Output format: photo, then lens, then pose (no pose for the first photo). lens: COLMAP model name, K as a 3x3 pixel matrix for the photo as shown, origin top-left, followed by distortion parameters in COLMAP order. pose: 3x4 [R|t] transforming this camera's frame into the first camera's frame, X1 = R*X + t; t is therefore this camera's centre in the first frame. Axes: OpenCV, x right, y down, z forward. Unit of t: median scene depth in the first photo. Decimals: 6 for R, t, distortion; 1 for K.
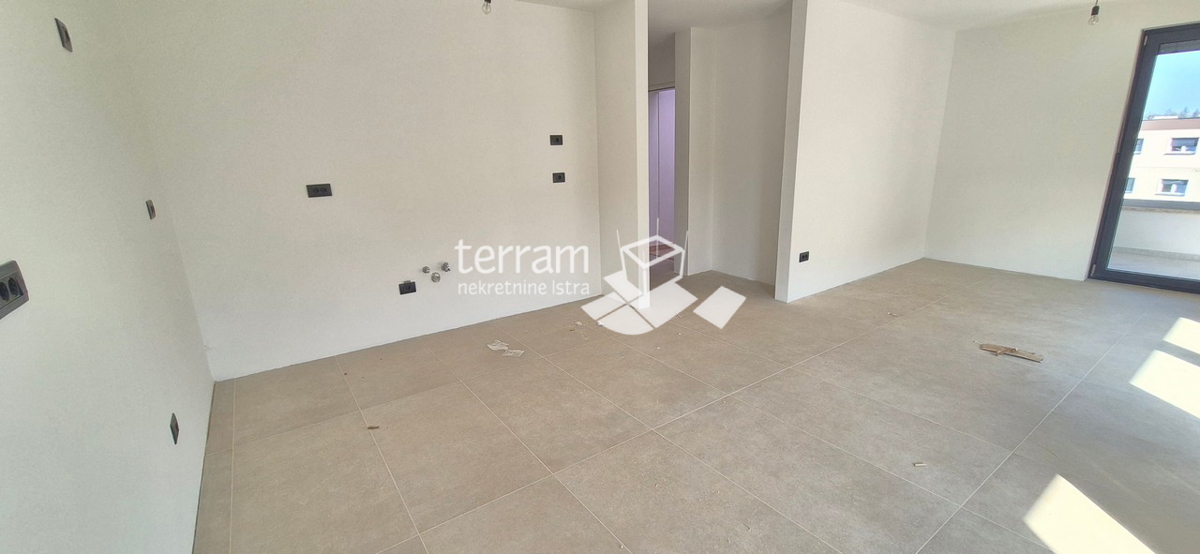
lens RADIAL K [[494.9, 0, 609.0], [0, 494.9, 282.3], [0, 0, 1]] dist [0.002940, 0.000066]
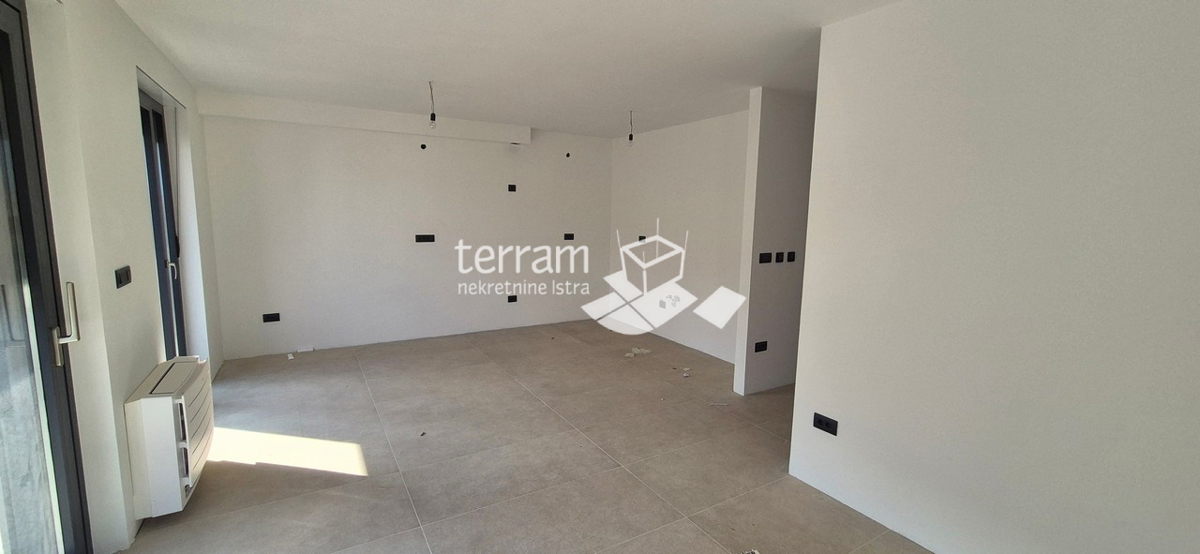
lens RADIAL K [[494.9, 0, 607.4], [0, 494.9, 275.3], [0, 0, 1]] dist [0.002940, 0.000066]
pose [[-0.080581, 0.151375, -0.985186, 1.548367], [-0.279299, 0.945375, 0.168103, -0.394964], [0.956817, 0.288707, -0.033900, 1.116939]]
